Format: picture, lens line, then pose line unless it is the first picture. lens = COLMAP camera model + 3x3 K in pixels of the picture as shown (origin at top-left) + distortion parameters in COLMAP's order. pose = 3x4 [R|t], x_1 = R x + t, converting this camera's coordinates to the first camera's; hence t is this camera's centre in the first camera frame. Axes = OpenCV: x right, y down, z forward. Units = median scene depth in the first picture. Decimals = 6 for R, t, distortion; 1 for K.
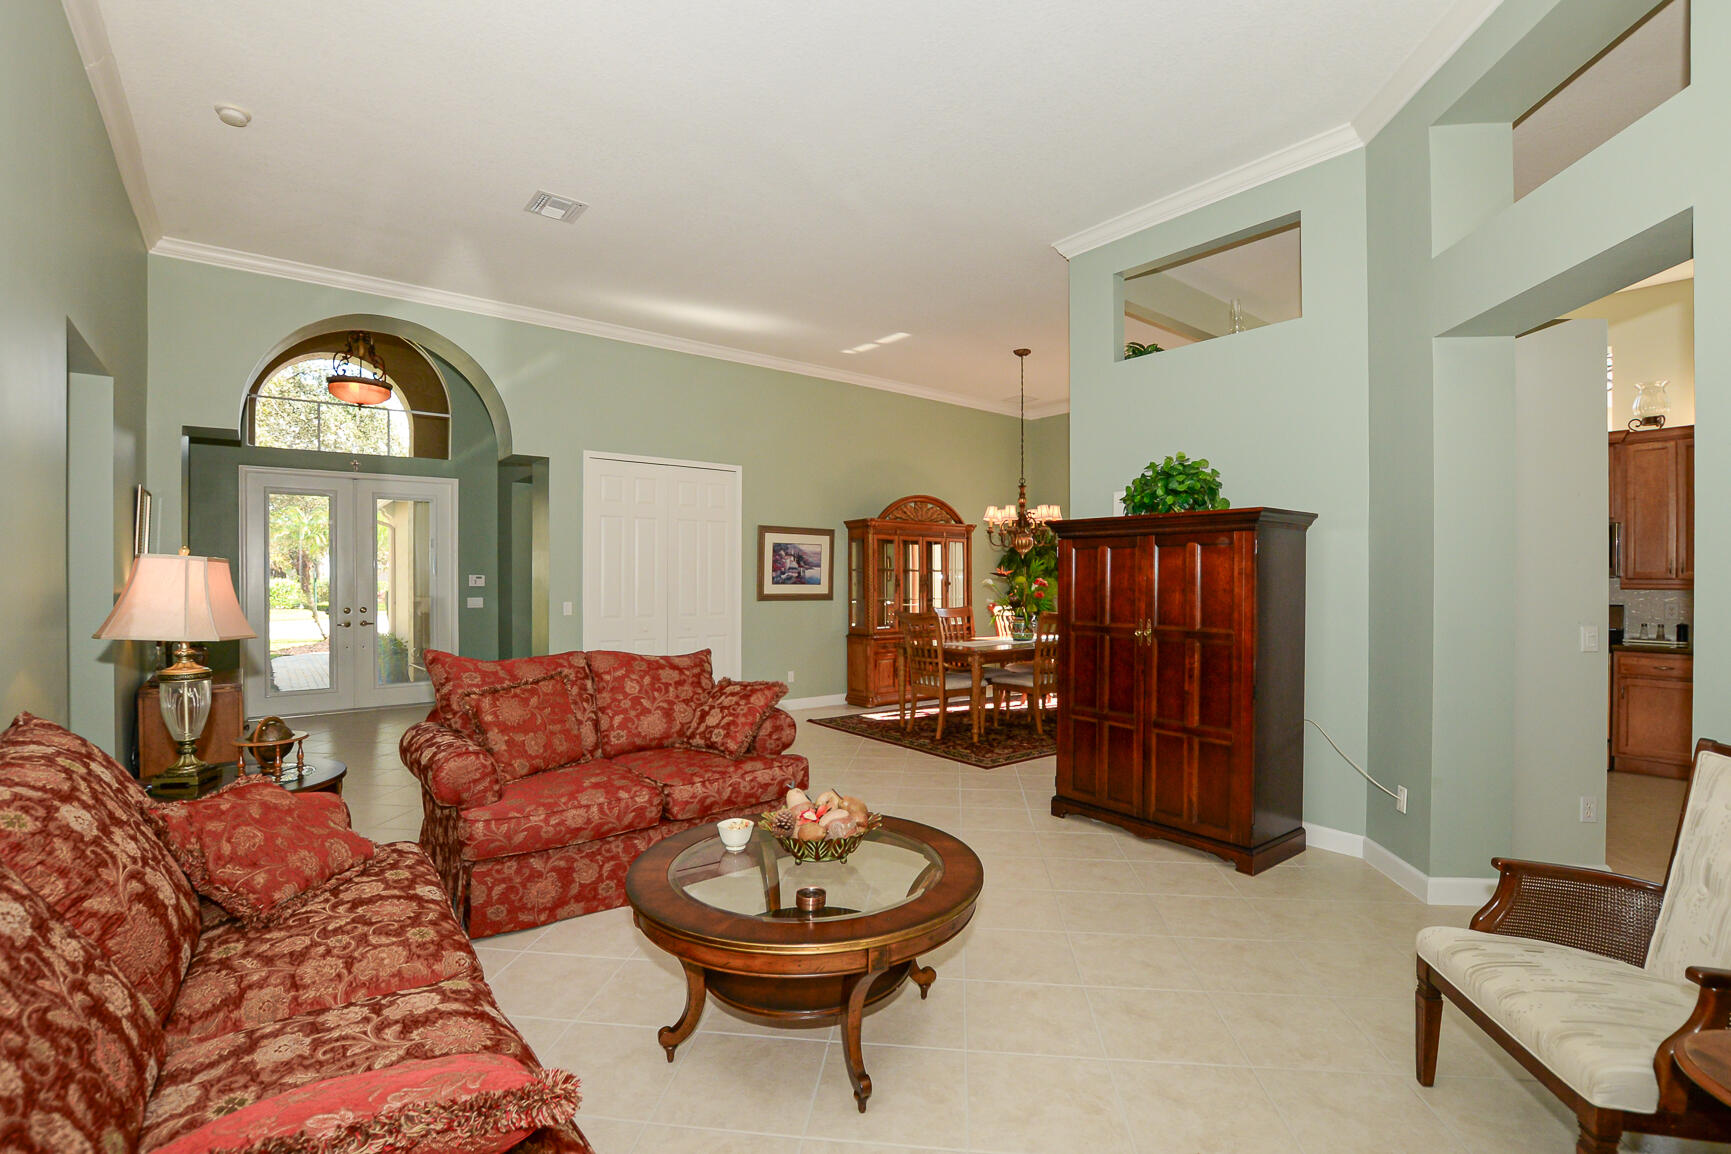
lens RADIAL K [[757.3, 0, 871.6], [0, 757.3, 586.4], [0, 0, 1]] dist [-0.024184, 0.000429]
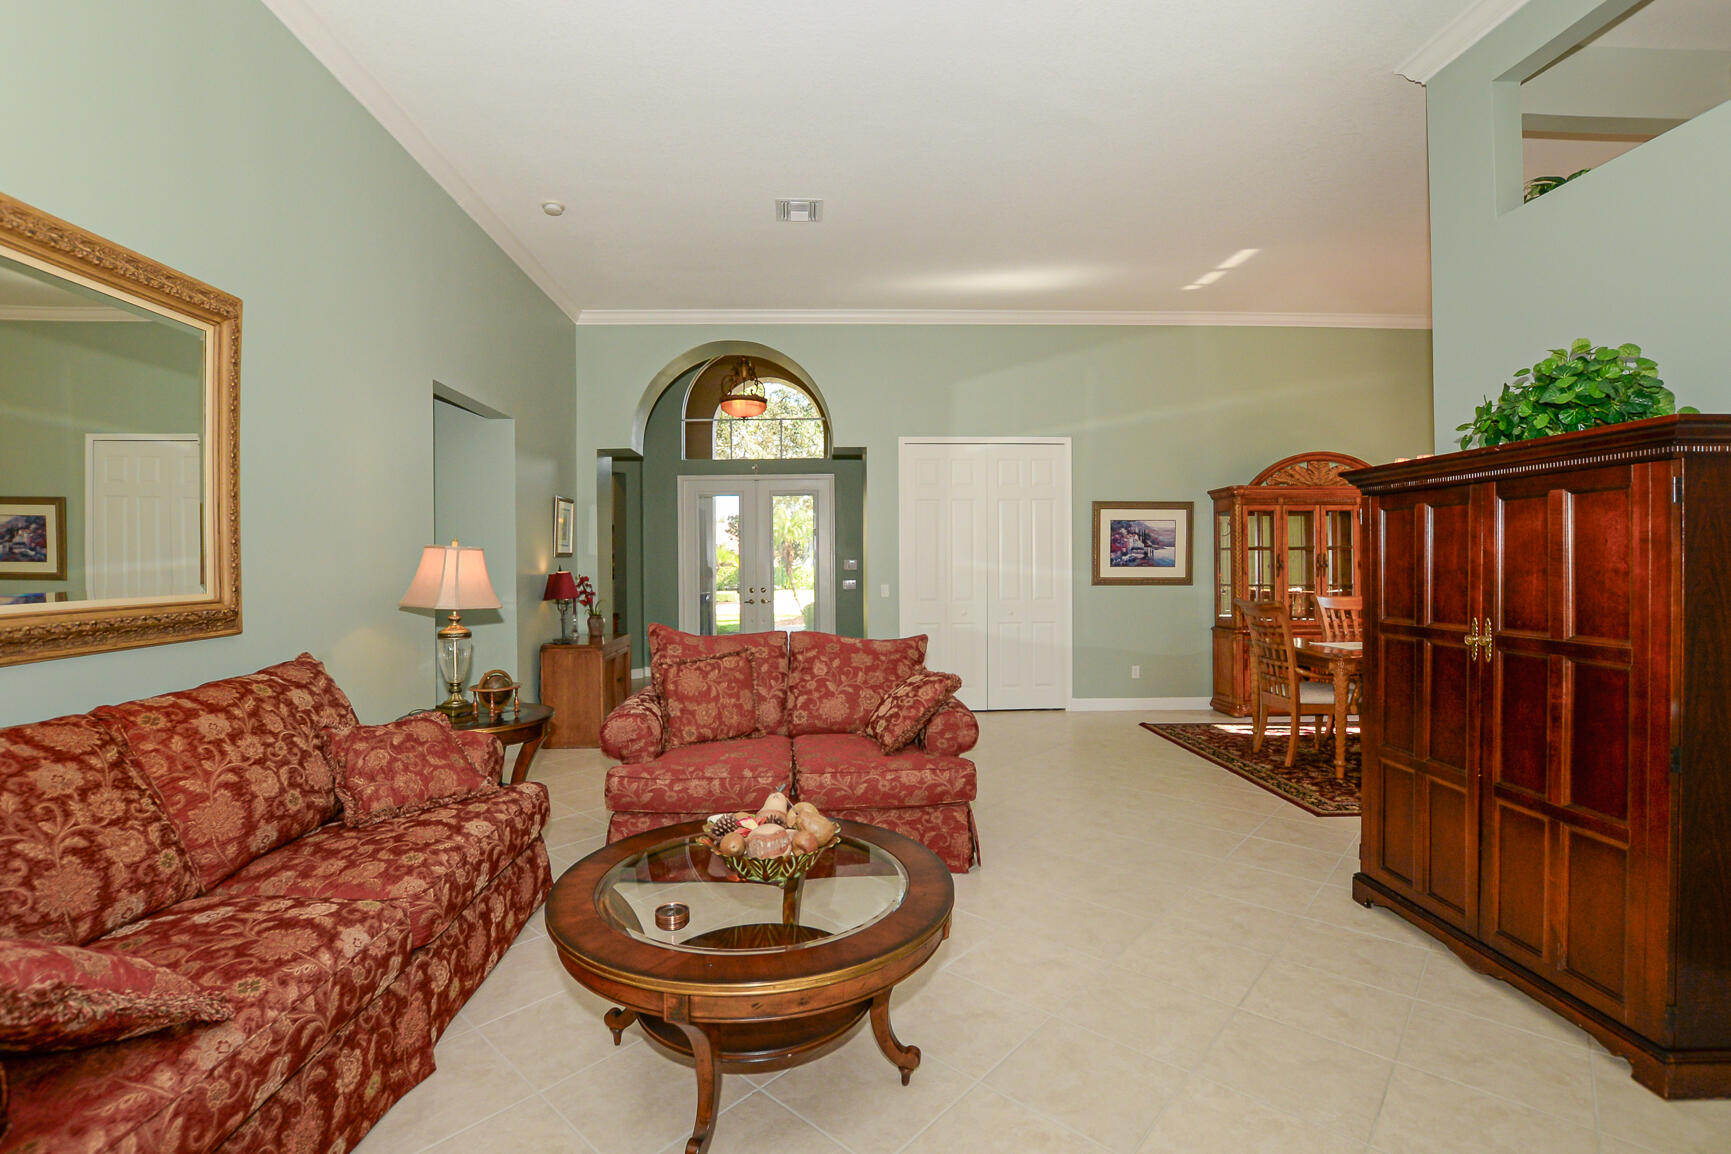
lens RADIAL K [[765.9, 0, 860.5], [0, 765.9, 570.5], [0, 0, 1]] dist [-0.026651, 0.000327]
pose [[0.808445, -0.002100, -0.588568, 0.316183], [0.001767, 0.999998, -0.001141, 0.004065], [0.588569, -0.000118, 0.808447, 0.205240]]
